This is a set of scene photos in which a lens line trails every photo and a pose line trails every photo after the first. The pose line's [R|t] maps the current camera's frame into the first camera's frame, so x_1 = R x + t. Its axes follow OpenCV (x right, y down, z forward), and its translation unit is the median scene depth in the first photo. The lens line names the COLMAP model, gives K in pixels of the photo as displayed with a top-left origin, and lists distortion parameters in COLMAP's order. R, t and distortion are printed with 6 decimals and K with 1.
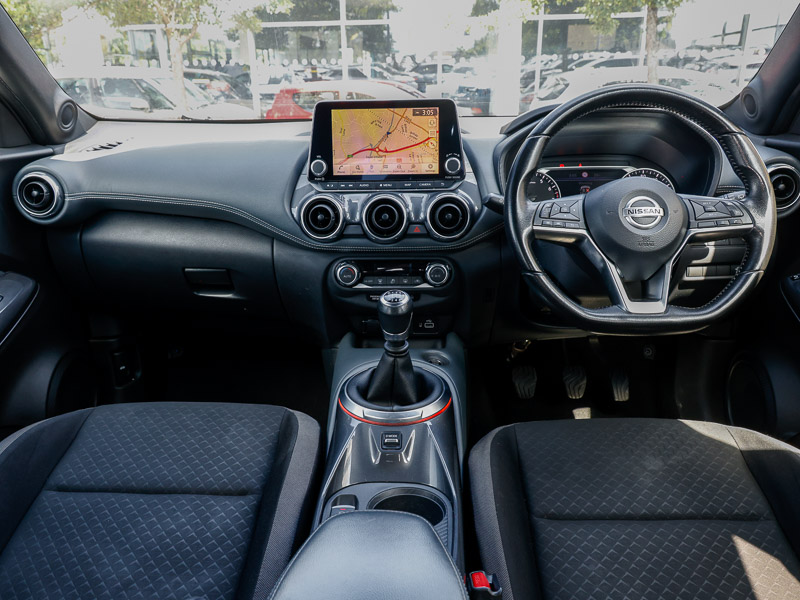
lens RADIAL K [[590.5, 0, 394.0], [0, 590.5, 305.2], [0, 0, 1]] dist [0.016193, -0.001116]
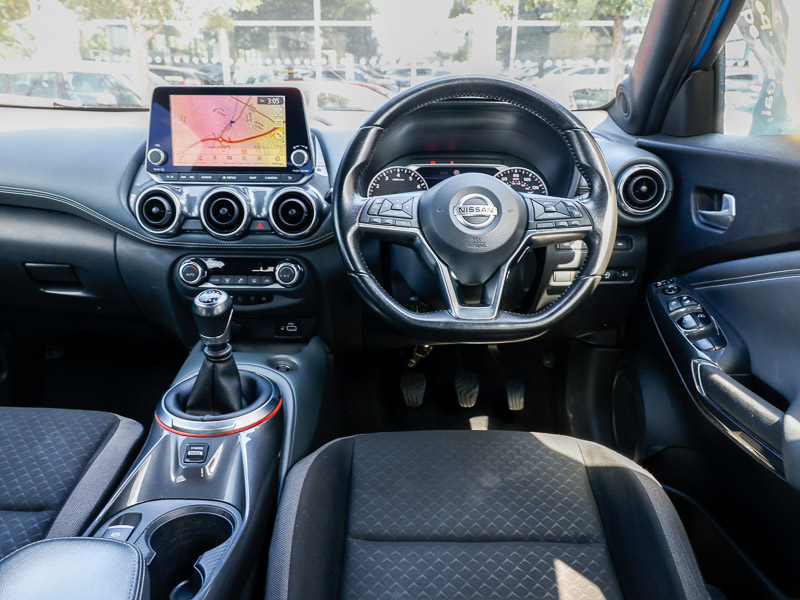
lens RADIAL K [[590.5, 0, 387.4], [0, 590.5, 303.8], [0, 0, 1]] dist [0.016193, -0.001116]
pose [[0.999658, 0.017088, 0.019809, 0.223022], [-0.016943, 0.999829, -0.007455, -0.000771], [-0.019933, 0.007117, 0.999776, 0.060428]]
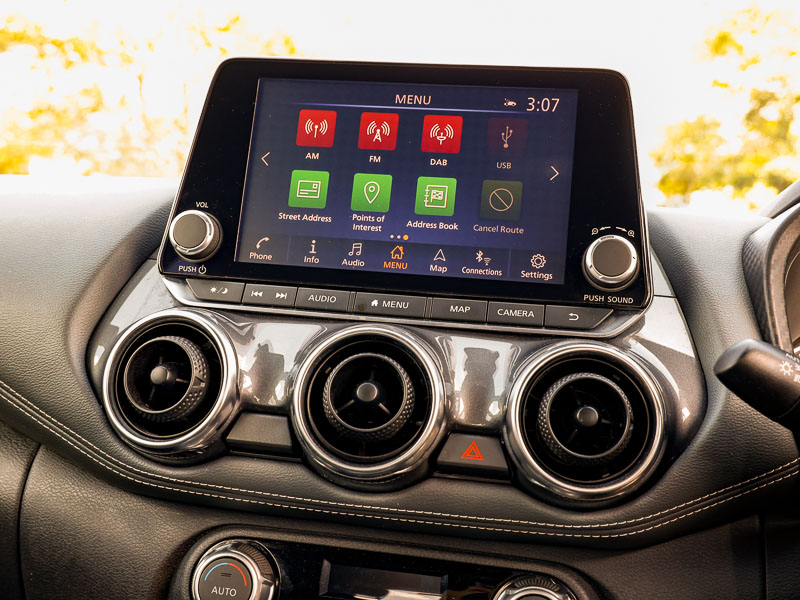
lens RADIAL K [[1030.8, 0, 395.8], [0, 1030.8, 298.5], [0, 0, 1]] dist [0.030355, 0.000000]
pose [[0.986839, 0.090417, -0.134068, 0.062458], [-0.132966, 0.925542, -0.354530, -0.013095], [0.092030, 0.367691, 0.925383, 0.499016]]
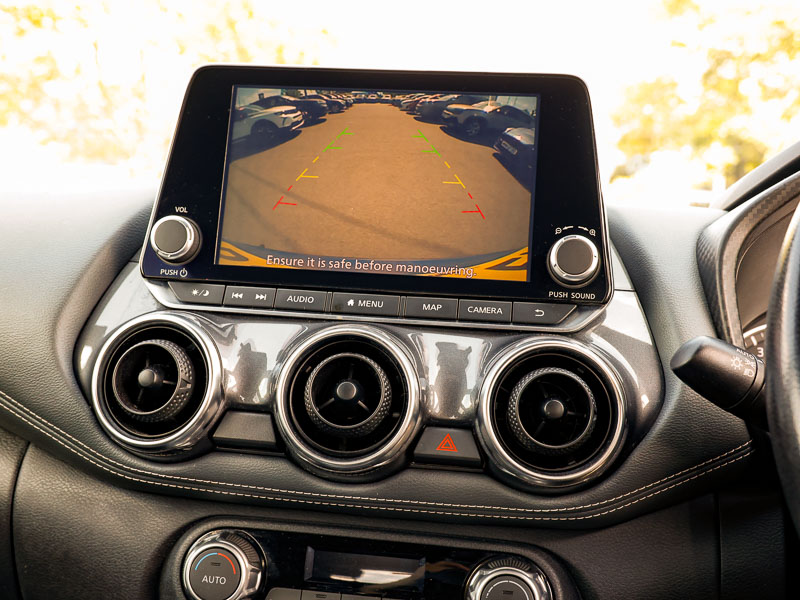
lens RADIAL K [[1030.8, 0, 397.5], [0, 1030.8, 299.1], [0, 0, 1]] dist [0.030355, 0.000000]
pose [[0.992717, 0.074784, -0.094446, 0.058045], [-0.101700, 0.940483, -0.324267, -0.021924], [0.064575, 0.331510, 0.941239, 0.465862]]
